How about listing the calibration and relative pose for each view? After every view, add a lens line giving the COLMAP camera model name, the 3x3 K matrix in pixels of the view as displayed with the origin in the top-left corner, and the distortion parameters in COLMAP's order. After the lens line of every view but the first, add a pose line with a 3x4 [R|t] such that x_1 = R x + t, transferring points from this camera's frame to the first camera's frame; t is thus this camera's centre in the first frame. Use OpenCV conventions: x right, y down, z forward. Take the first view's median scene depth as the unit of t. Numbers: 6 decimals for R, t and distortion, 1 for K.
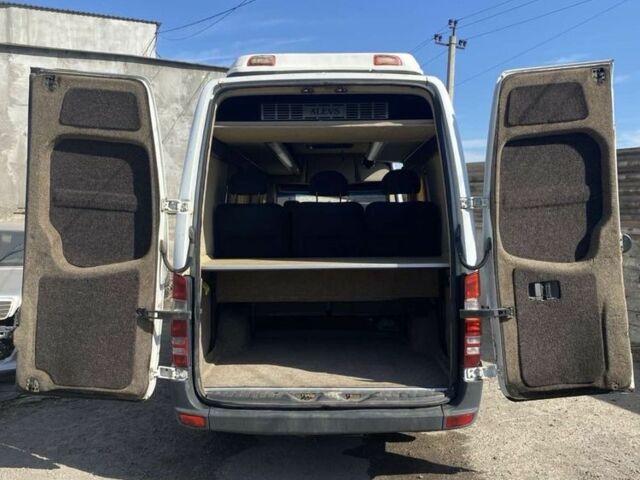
lens RADIAL K [[969.4, 0, 337.1], [0, 969.4, 237.9], [0, 0, 1]] dist [0.237915, -0.772280]
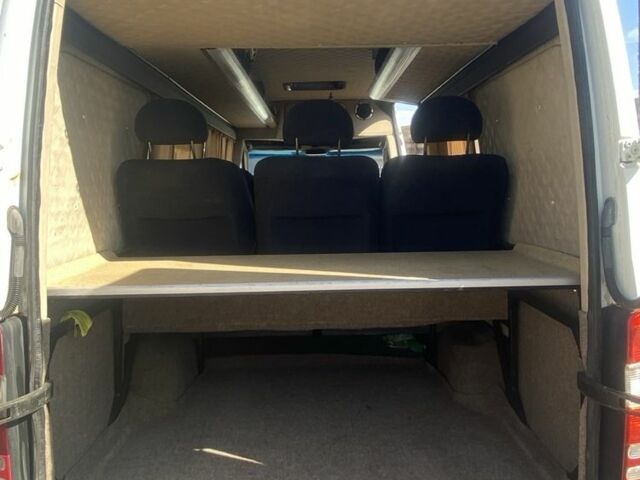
lens RADIAL K [[969.4, 0, 337.1], [0, 969.4, 237.9], [0, 0, 1]] dist [0.237915, -0.772280]
pose [[0.999781, -0.008683, 0.019066, -0.009081], [0.007962, 0.999262, 0.037572, -0.011302], [-0.019378, -0.037412, 0.999112, 0.448222]]
